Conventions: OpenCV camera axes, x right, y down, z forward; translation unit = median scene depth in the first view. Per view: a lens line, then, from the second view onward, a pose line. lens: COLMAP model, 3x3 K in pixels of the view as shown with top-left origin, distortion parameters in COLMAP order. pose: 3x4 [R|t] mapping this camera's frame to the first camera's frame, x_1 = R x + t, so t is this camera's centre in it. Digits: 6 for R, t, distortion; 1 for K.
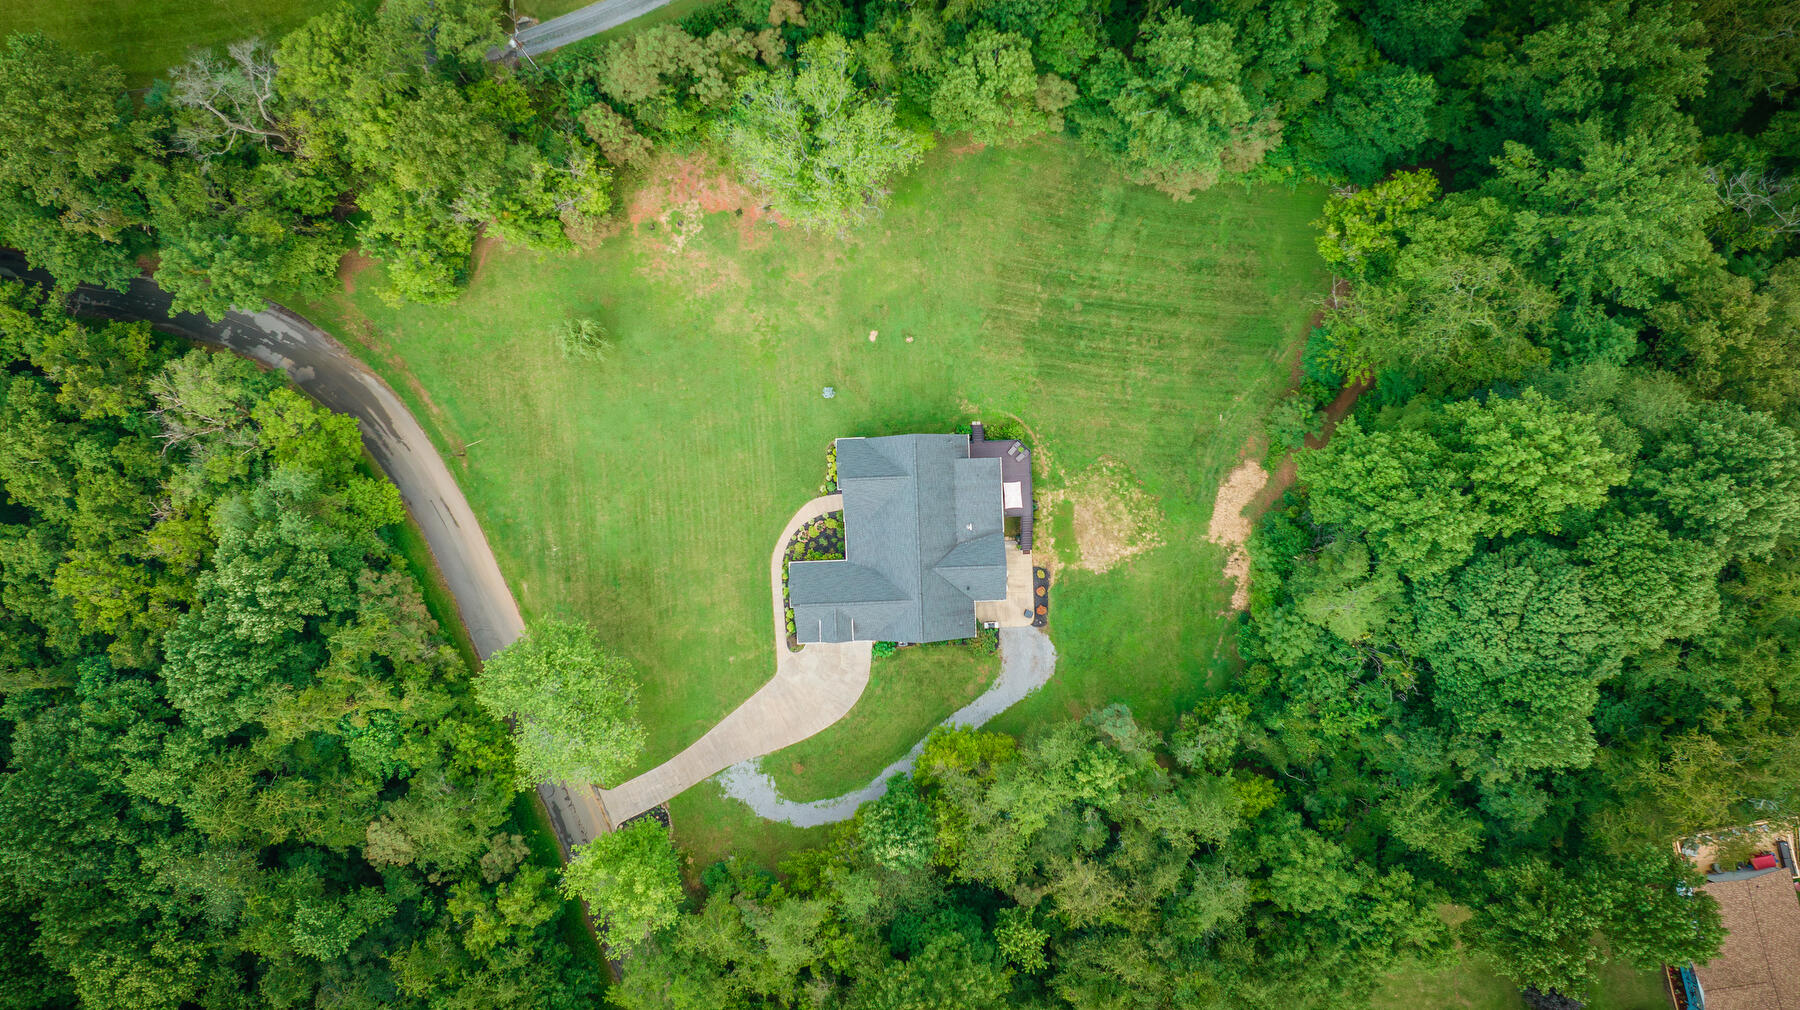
lens RADIAL K [[1266.1, 0, 898.4], [0, 1266.1, 503.3], [0, 0, 1]] dist [-0.030227, 0.018992]
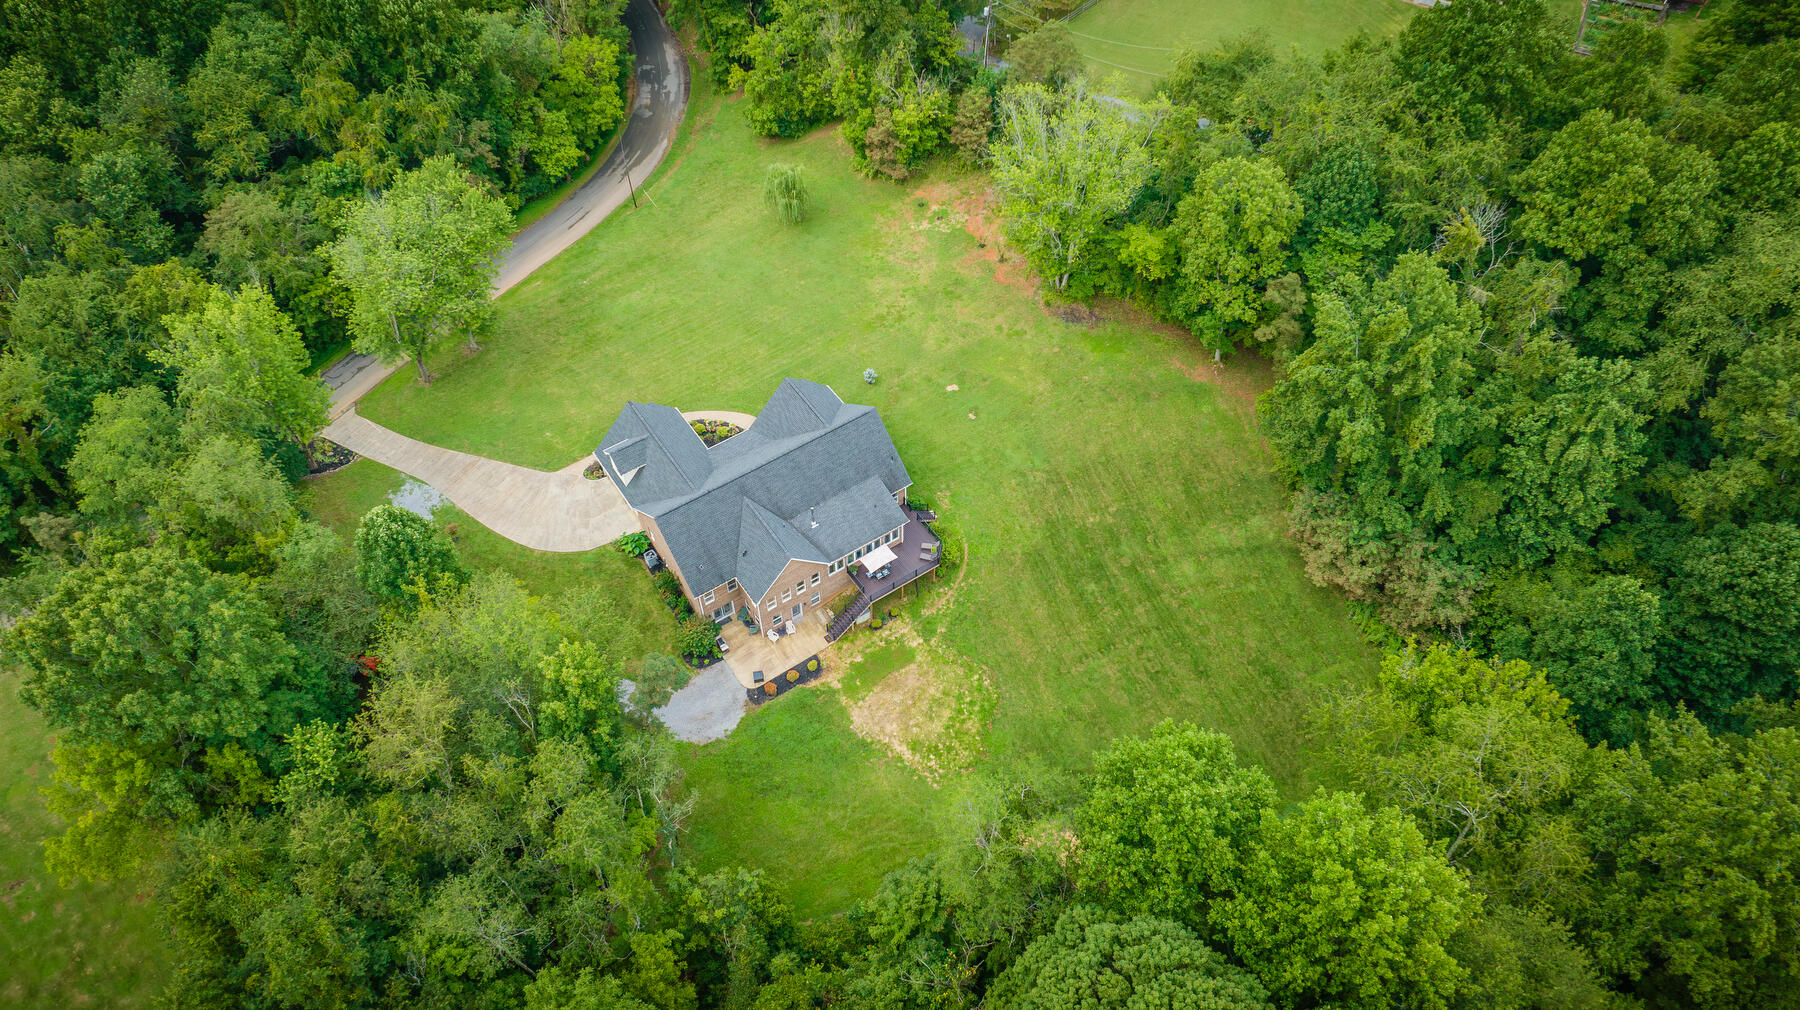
lens RADIAL K [[1266.1, 0, 901.3], [0, 1266.1, 510.8], [0, 0, 1]] dist [-0.030227, 0.018992]
pose [[0.530311, 0.679804, -0.506593, 0.460998], [-0.847799, 0.427047, -0.314432, 0.209404], [0.002587, 0.596236, 0.802805, 0.337541]]
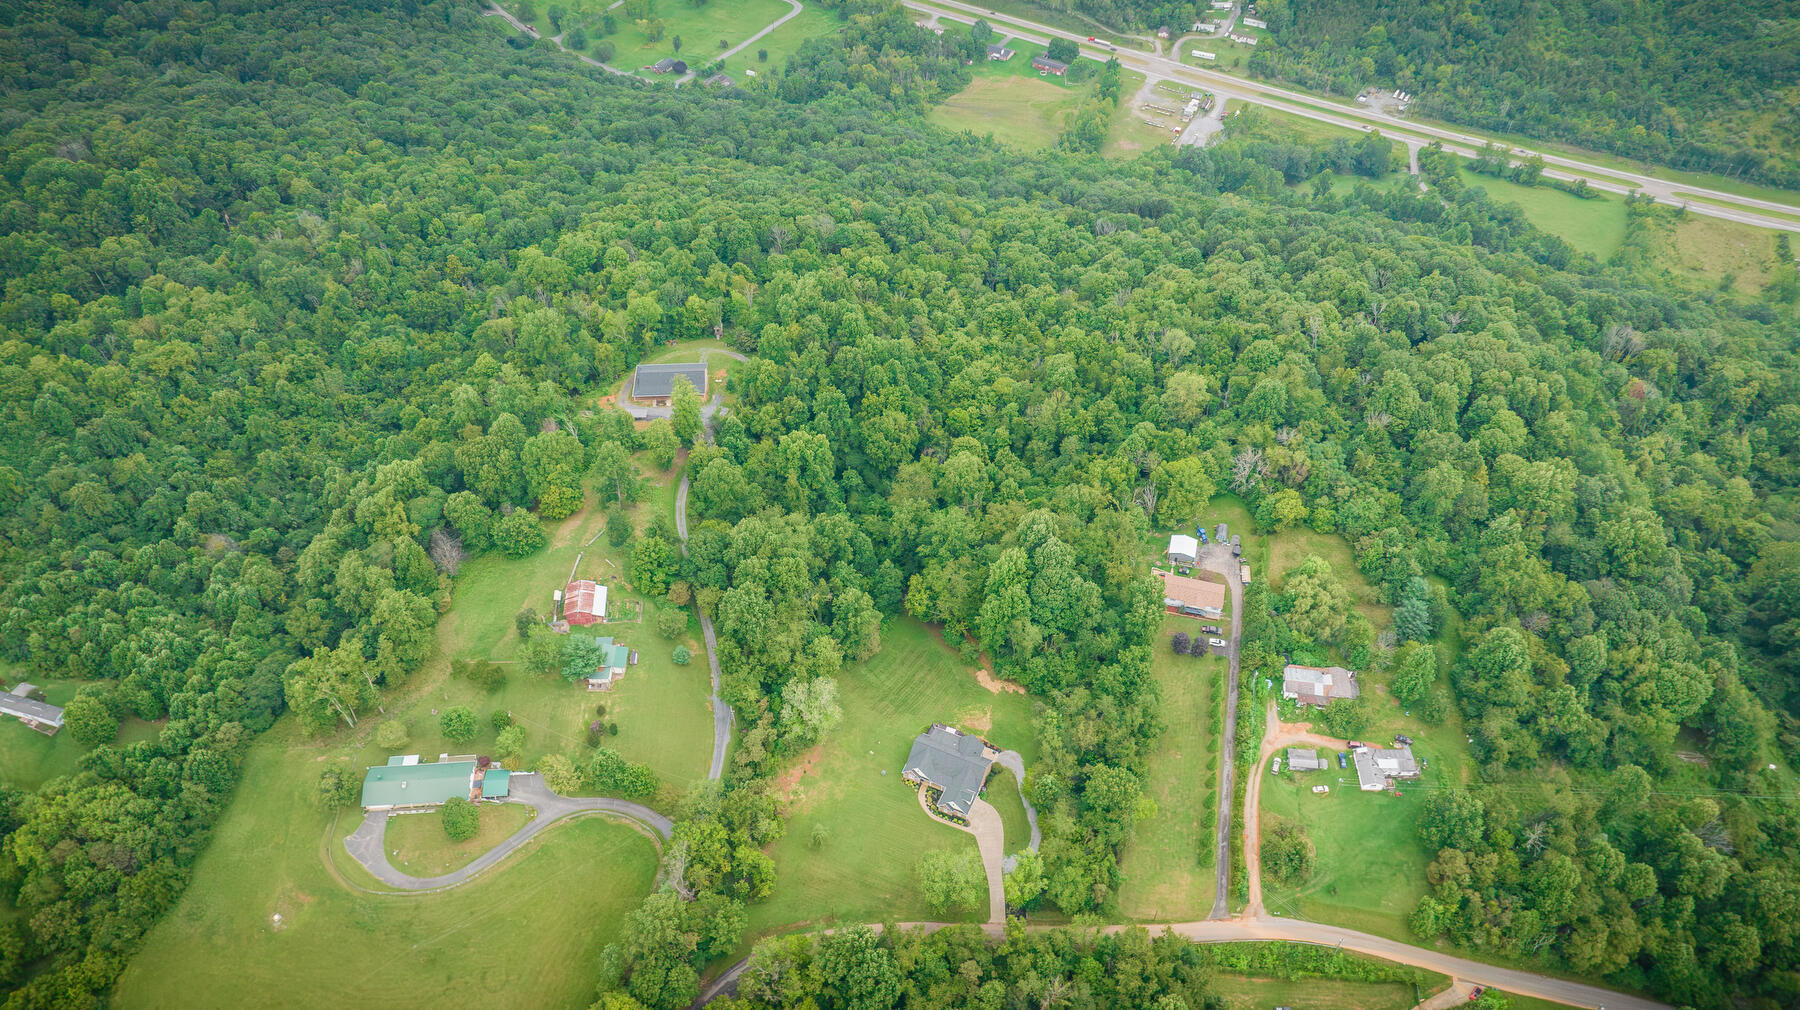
lens RADIAL K [[1266.1, 0, 901.4], [0, 1266.1, 498.6], [0, 0, 1]] dist [-0.030227, 0.018992]
pose [[0.451014, -0.636521, 0.625641, -1.271636], [0.892462, 0.329364, -0.308269, 0.544432], [-0.009844, 0.697395, 0.716619, -1.214802]]
